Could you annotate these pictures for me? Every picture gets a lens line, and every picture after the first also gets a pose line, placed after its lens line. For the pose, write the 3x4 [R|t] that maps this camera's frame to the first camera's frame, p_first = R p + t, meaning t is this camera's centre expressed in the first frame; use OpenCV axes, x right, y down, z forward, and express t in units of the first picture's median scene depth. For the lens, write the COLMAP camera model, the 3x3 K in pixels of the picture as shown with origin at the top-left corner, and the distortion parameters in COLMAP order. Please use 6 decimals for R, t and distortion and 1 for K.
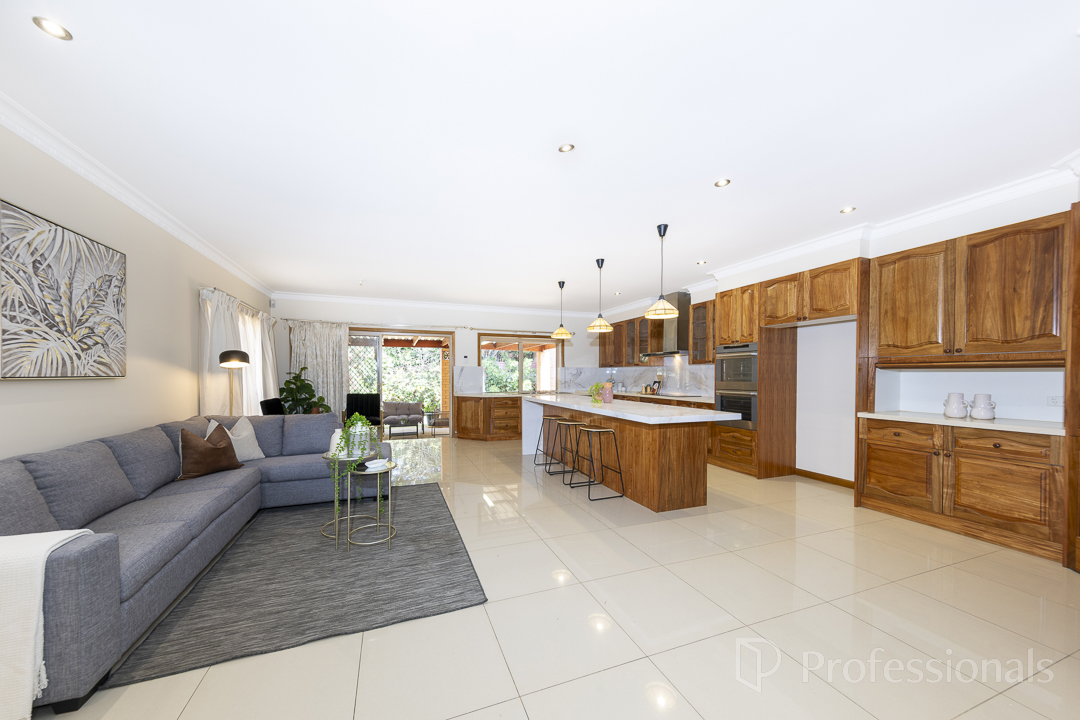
lens RADIAL K [[384.1, 0, 535.5], [0, 384.1, 381.1], [0, 0, 1]] dist [0.000453, 0.000011]
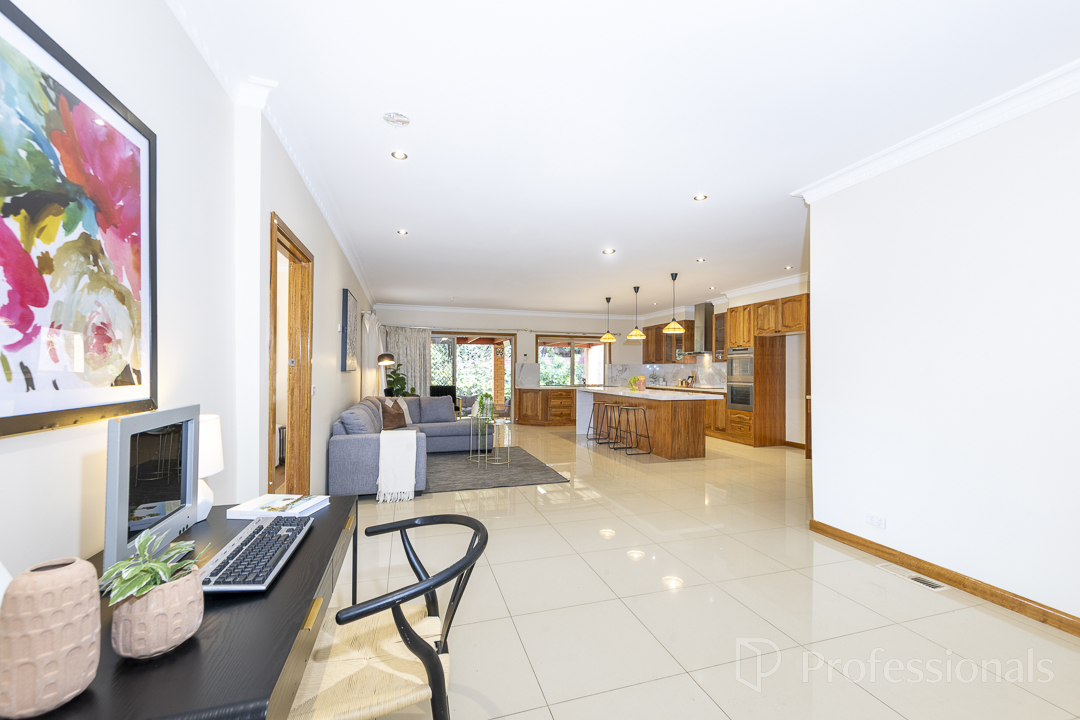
lens RADIAL K [[439.1, 0, 533.2], [0, 439.1, 371.3], [0, 0, 1]] dist [0.000648, 0.000011]
pose [[0.994450, 0.002523, -0.105184, -0.025657], [-0.004121, 0.999879, -0.014976, 0.009048], [0.105134, 0.015326, 0.994340, -0.466860]]
